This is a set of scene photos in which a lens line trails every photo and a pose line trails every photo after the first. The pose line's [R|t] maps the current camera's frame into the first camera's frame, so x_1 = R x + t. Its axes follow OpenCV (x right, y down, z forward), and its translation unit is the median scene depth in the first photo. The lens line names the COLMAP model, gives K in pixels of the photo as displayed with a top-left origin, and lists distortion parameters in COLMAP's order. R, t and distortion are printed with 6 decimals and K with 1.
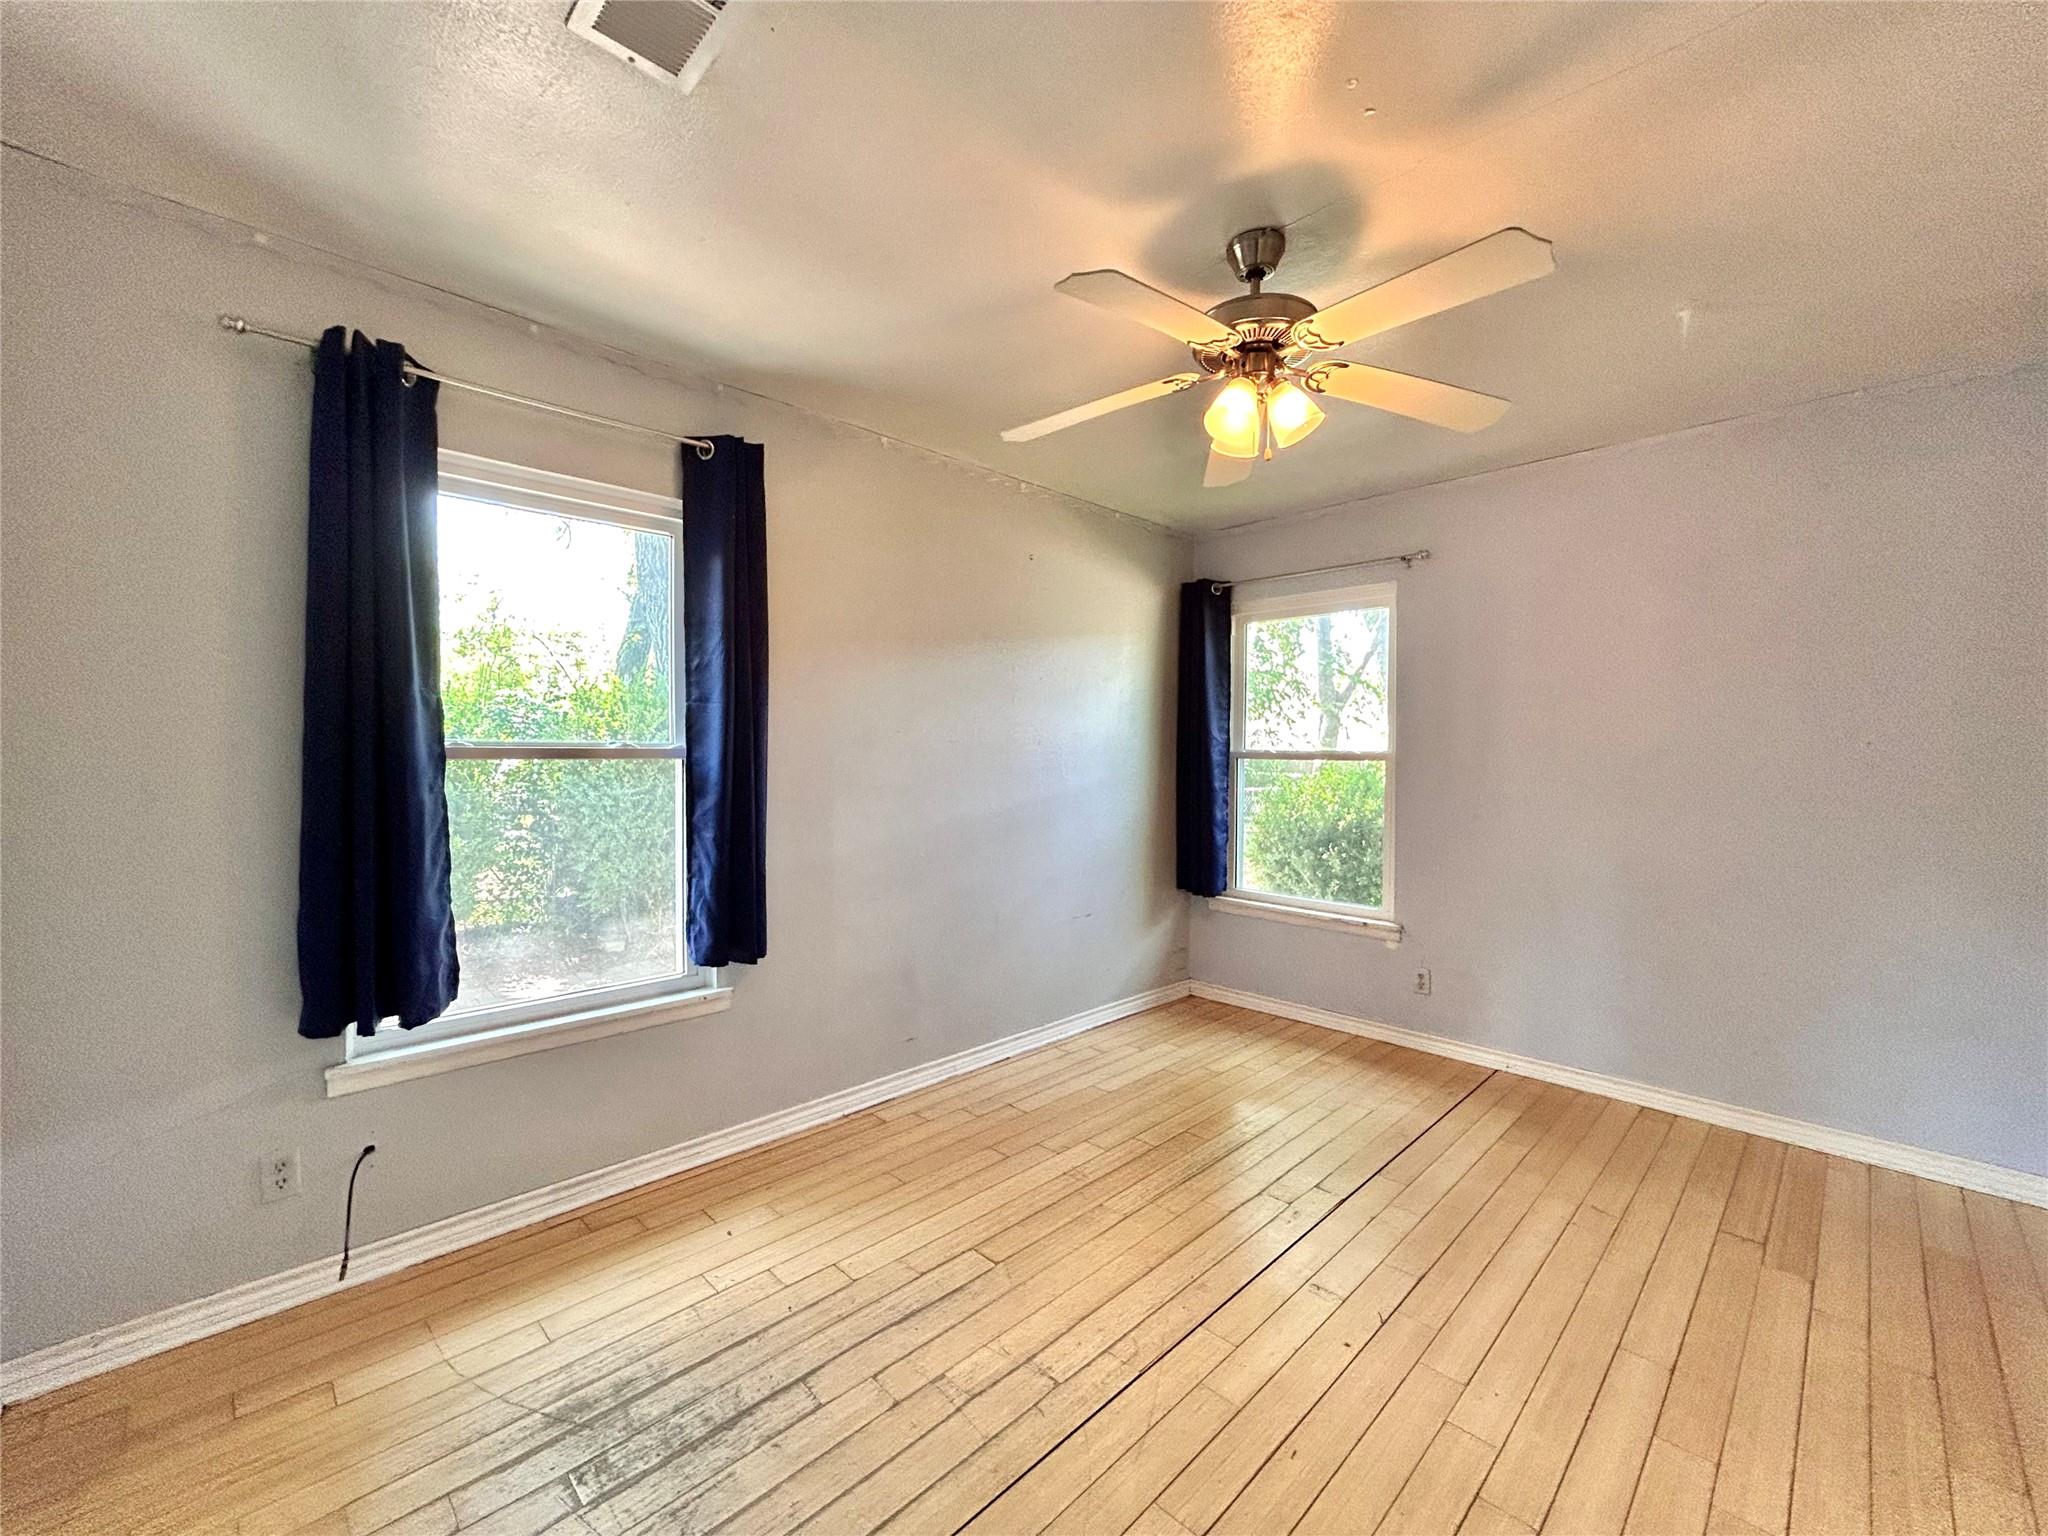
lens RADIAL K [[830.1, 0, 1021.7], [0, 830.1, 770.4], [0, 0, 1]] dist [-0.001464, -0.000200]
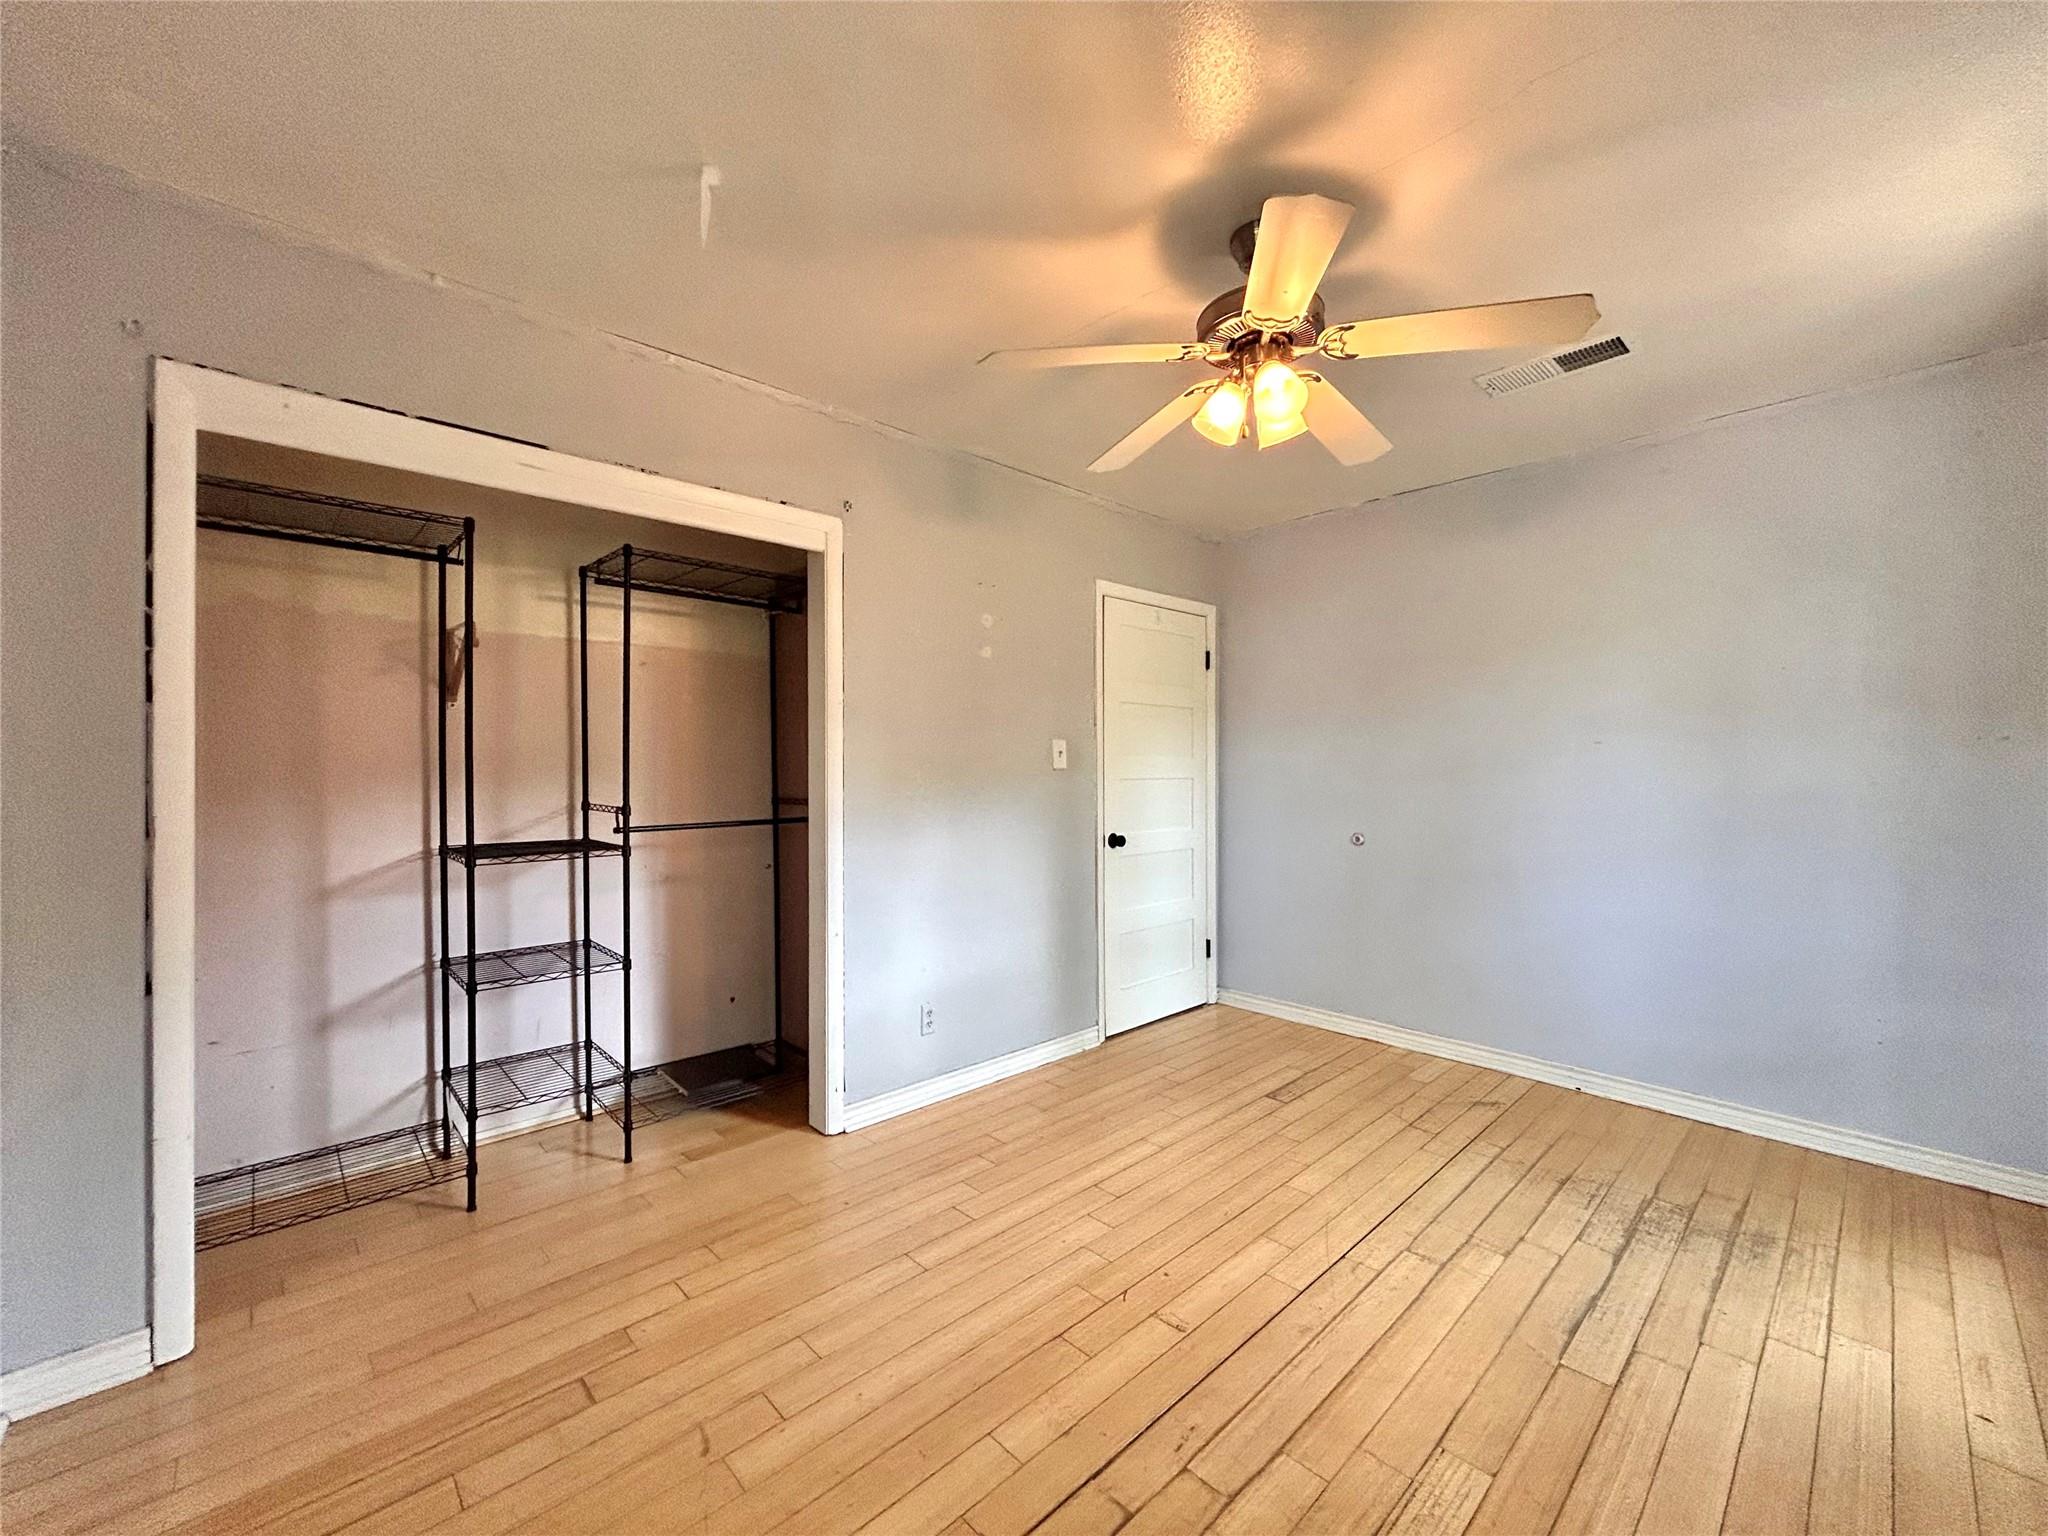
lens RADIAL K [[830.1, 0, 1021.7], [0, 830.1, 770.4], [0, 0, 1]] dist [-0.001464, -0.000200]
pose [[-0.999791, -0.002174, 0.020309, 0.563260], [-0.001755, 0.999786, 0.020608, -0.012569], [-0.020349, 0.020568, -0.999581, 2.097338]]
